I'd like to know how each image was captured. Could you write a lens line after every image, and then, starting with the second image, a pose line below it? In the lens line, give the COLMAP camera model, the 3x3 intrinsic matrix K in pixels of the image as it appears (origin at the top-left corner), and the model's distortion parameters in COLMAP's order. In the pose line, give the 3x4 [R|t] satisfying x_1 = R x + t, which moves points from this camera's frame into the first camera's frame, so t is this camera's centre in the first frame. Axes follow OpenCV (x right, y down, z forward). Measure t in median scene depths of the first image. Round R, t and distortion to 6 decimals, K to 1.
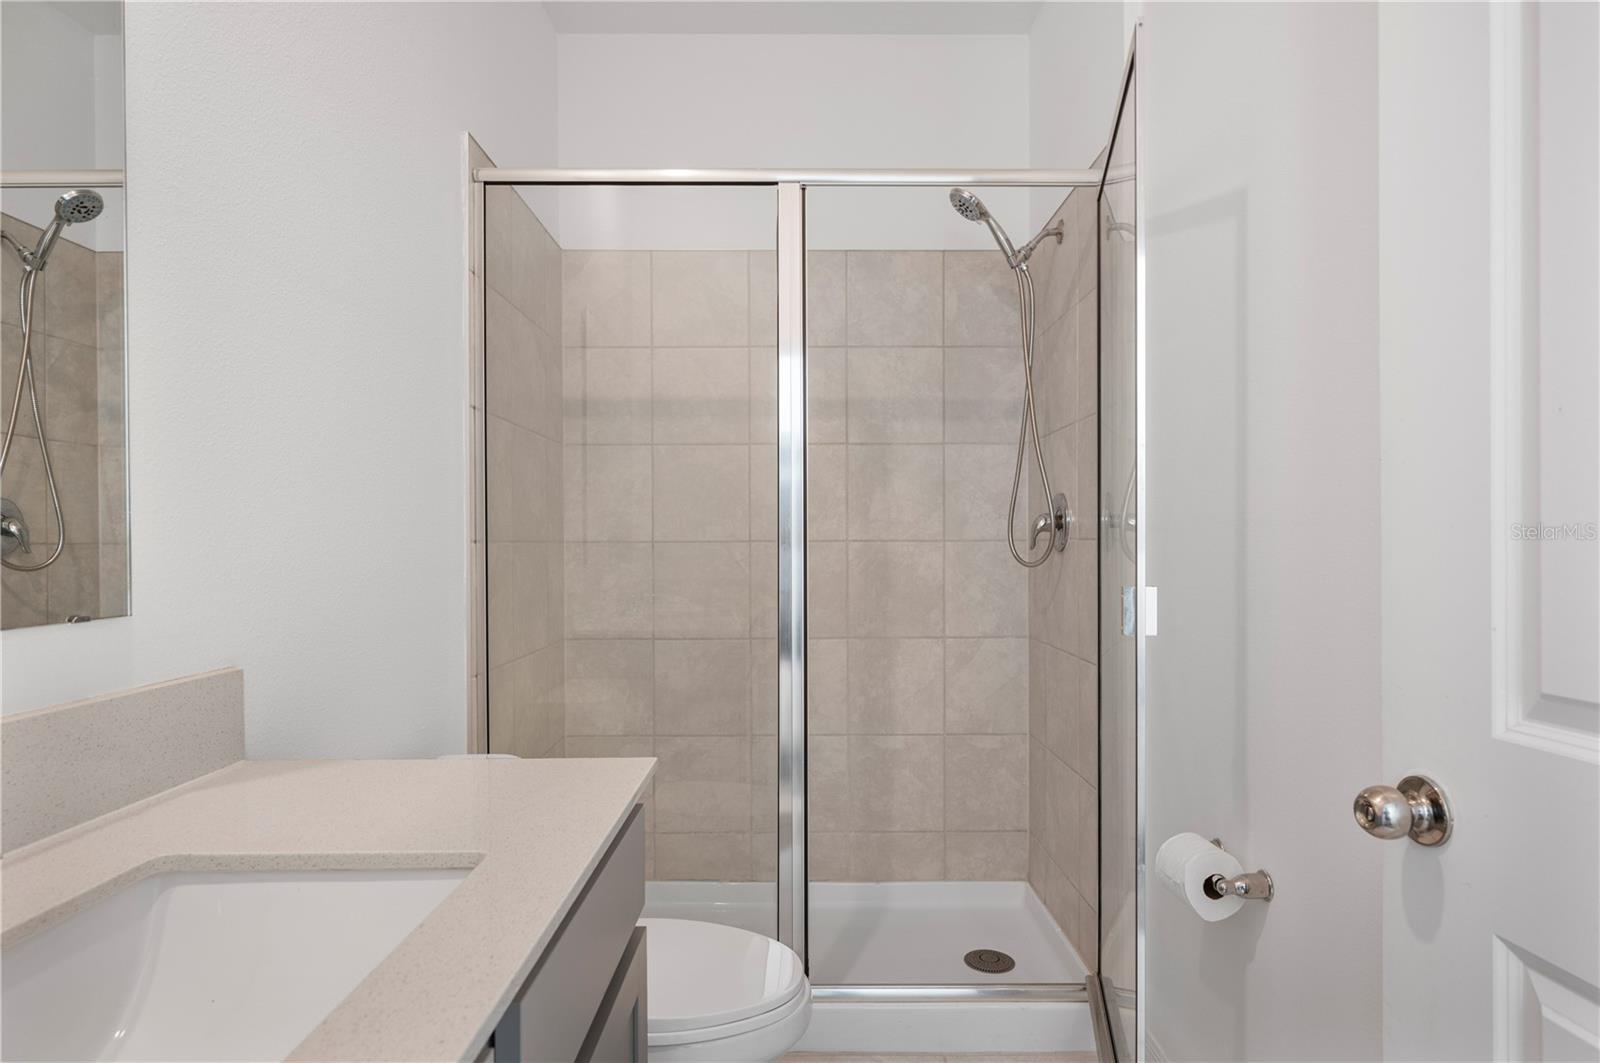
lens RADIAL K [[863.0, 0, 832.1], [0, 863.0, 530.1], [0, 0, 1]] dist [-0.001580, -0.000334]
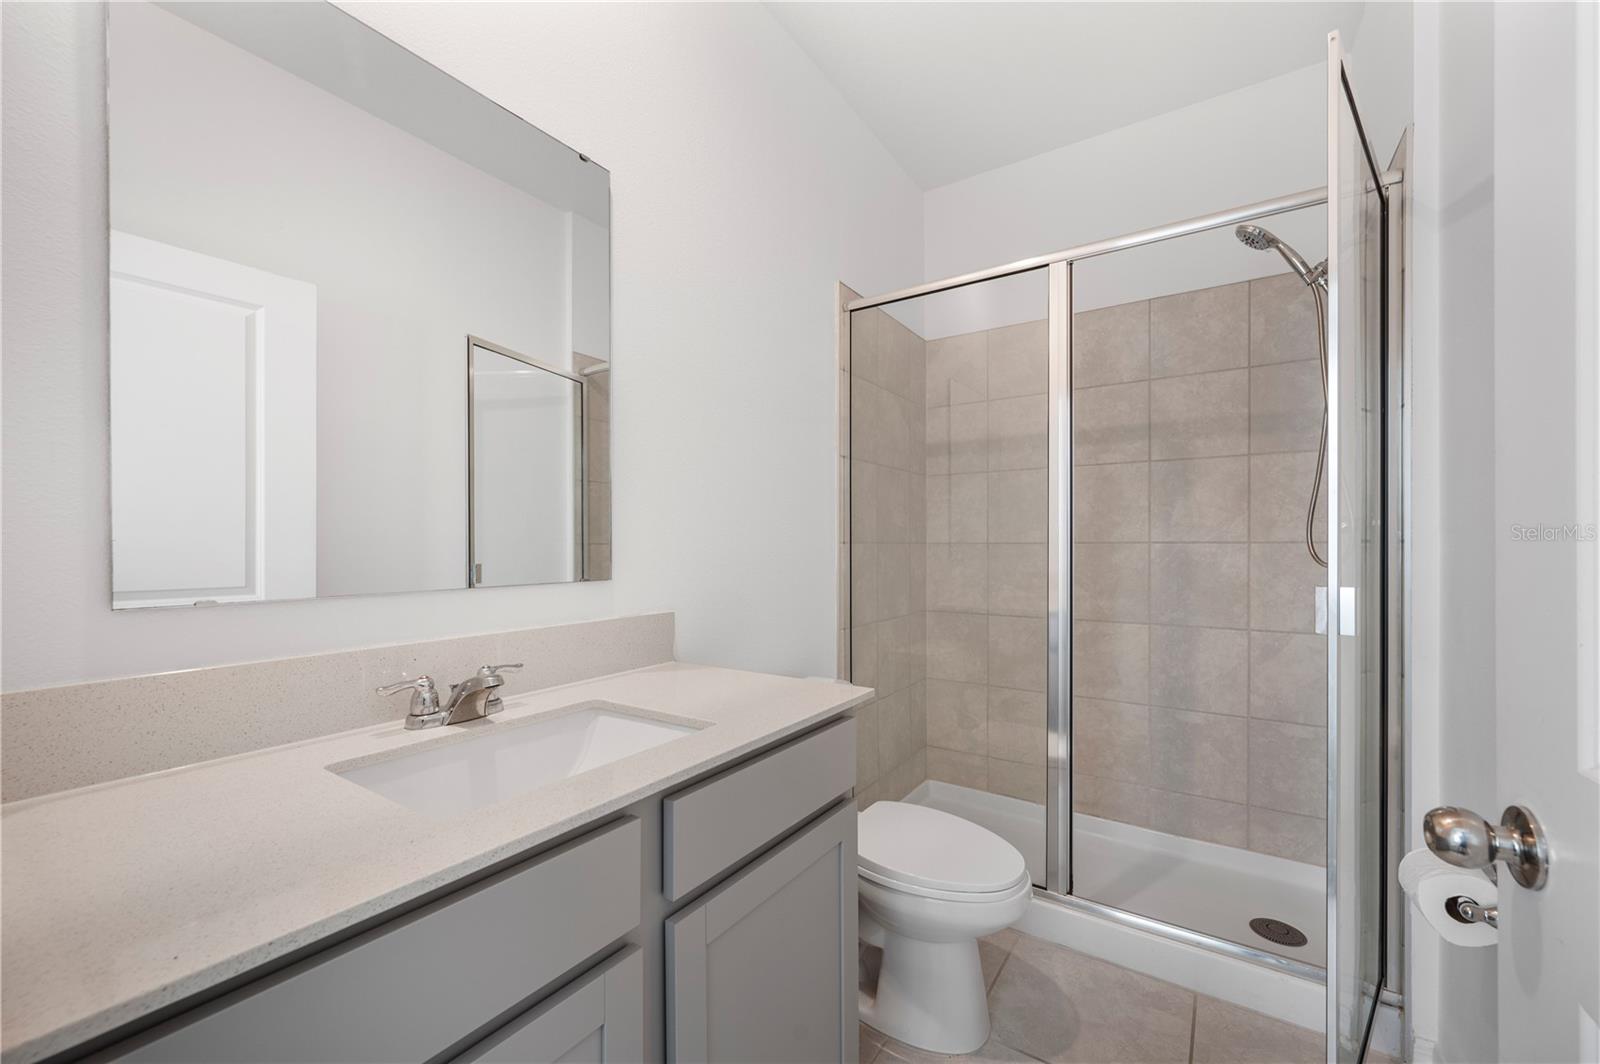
lens RADIAL K [[640.1, 0, 826.0], [0, 640.1, 532.7], [0, 0, 1]] dist [0.000946, -0.000674]
pose [[0.830685, -0.007821, -0.556687, 0.144832], [0.006273, 0.999969, -0.004688, 0.000244], [0.556707, 0.000402, 0.830709, 0.016690]]
